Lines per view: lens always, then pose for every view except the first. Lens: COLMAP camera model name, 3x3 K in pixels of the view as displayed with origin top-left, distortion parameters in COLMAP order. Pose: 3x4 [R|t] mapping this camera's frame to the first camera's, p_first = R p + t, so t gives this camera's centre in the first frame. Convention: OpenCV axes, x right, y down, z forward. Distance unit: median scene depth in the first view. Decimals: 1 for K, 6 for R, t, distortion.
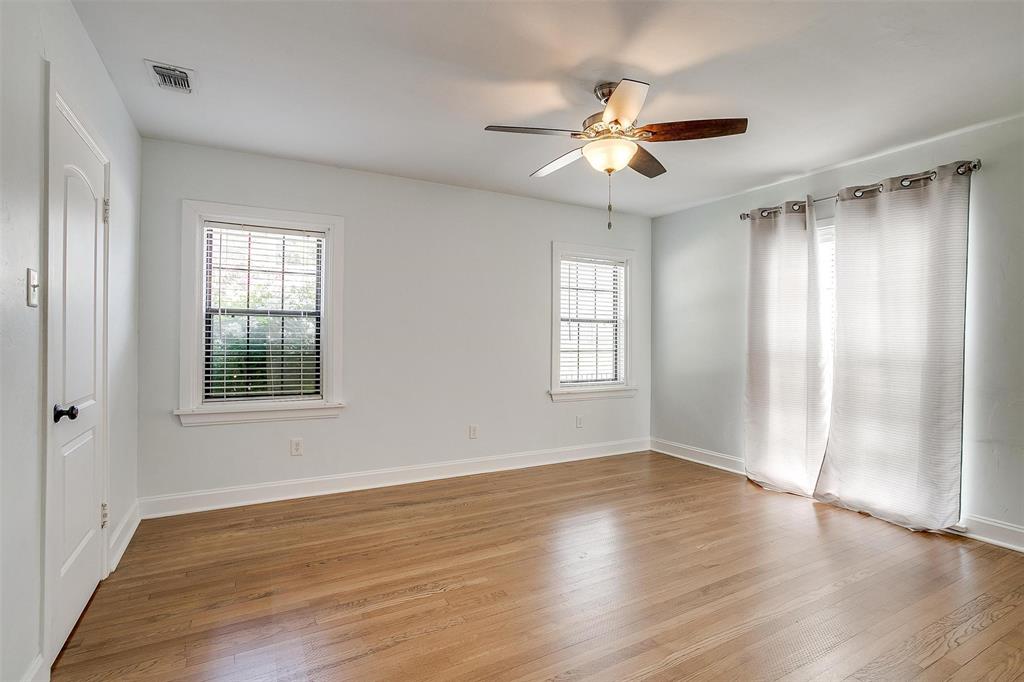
lens RADIAL K [[504.3, 0, 510.4], [0, 504.3, 337.7], [0, 0, 1]] dist [-0.060546, 0.039254]
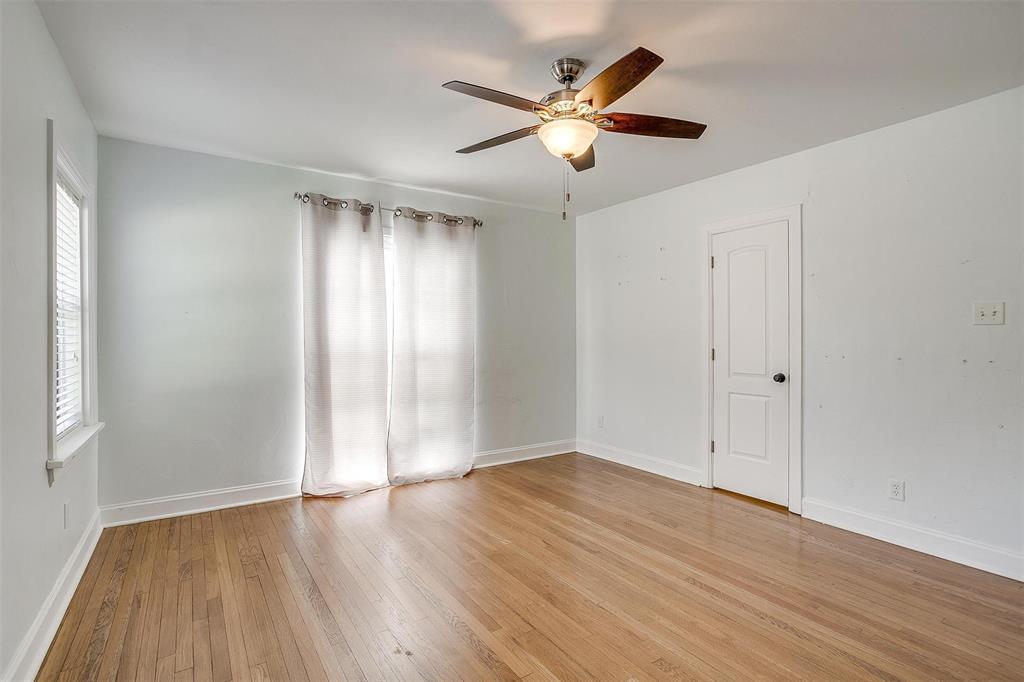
lens RADIAL K [[504.3, 0, 510.4], [0, 504.3, 337.7], [0, 0, 1]] dist [-0.060546, 0.039254]
pose [[-0.089898, -0.006553, 0.995929, -0.482436], [0.002233, 0.999975, 0.006781, -0.004604], [-0.995949, 0.002834, -0.089881, 0.815728]]
